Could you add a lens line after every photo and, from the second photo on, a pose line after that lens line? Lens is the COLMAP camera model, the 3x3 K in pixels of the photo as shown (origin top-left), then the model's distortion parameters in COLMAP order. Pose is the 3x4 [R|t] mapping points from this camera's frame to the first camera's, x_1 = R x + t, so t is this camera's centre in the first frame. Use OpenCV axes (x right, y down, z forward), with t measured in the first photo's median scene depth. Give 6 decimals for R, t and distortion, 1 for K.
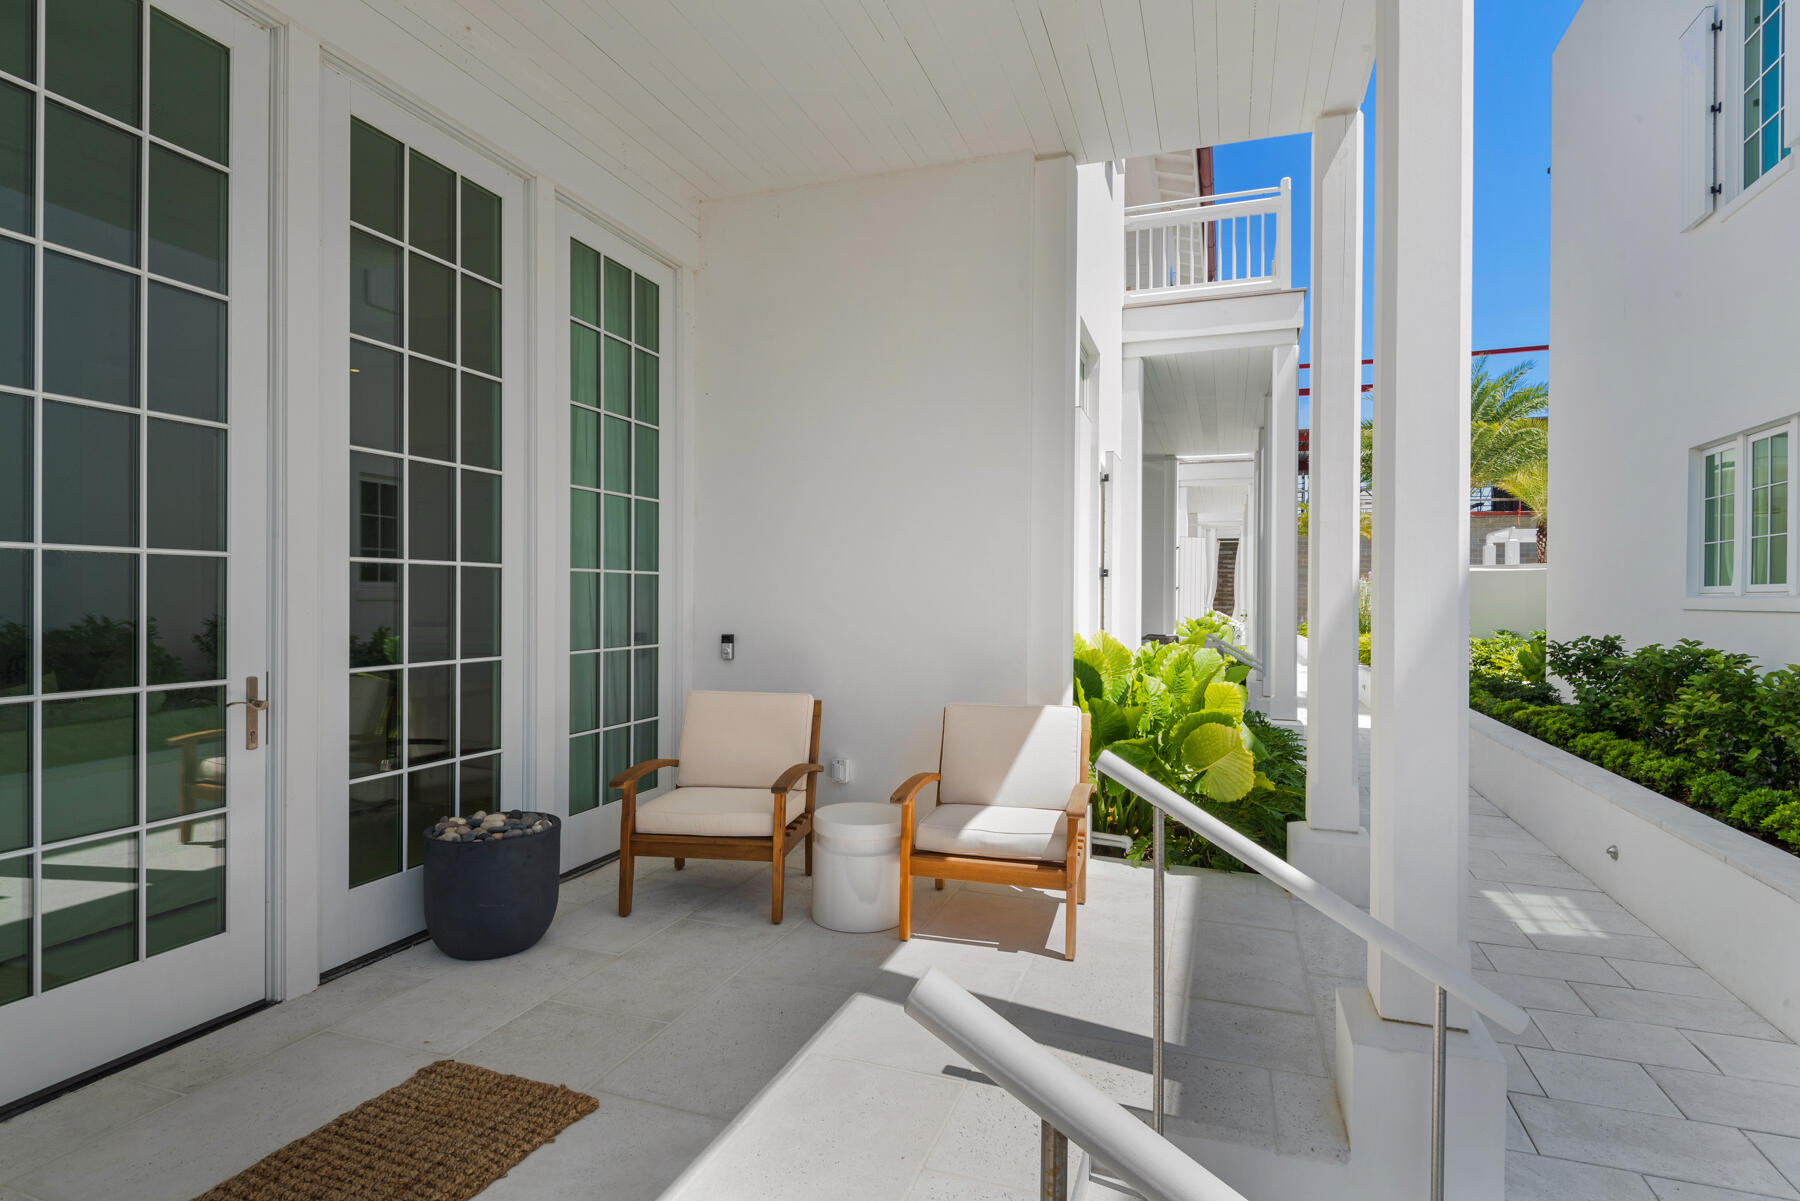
lens RADIAL K [[945.4, 0, 900.0], [0, 945.4, 600.5], [0, 0, 1]] dist [0.002591, -0.000420]
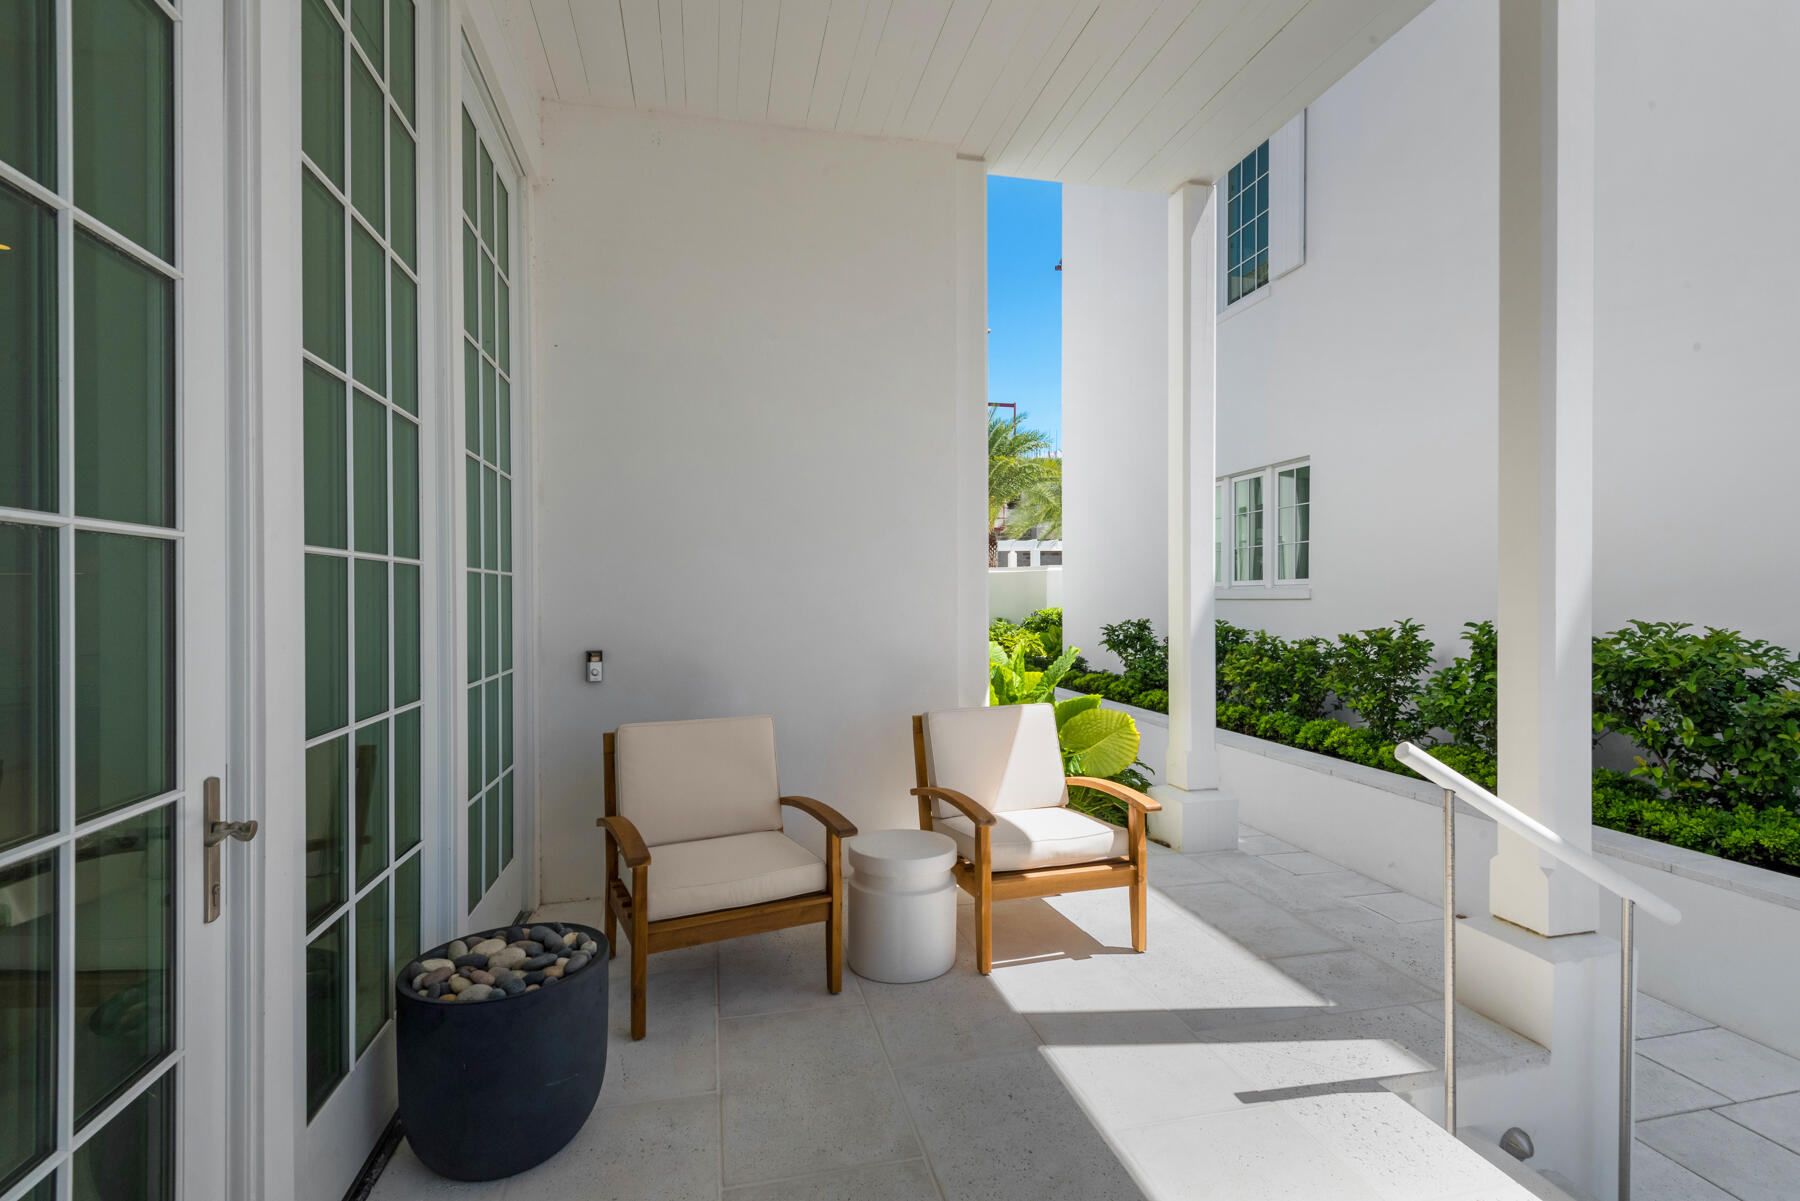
lens RADIAL K [[863.3, 0, 900.0], [0, 863.3, 600.5], [0, 0, 1]] dist [0.015165, -0.033746]
pose [[0.839095, -0.018967, 0.543655, -0.443386], [0.019139, 0.999803, 0.005341, -0.006468], [-0.543649, 0.005924, 0.839292, 0.296563]]
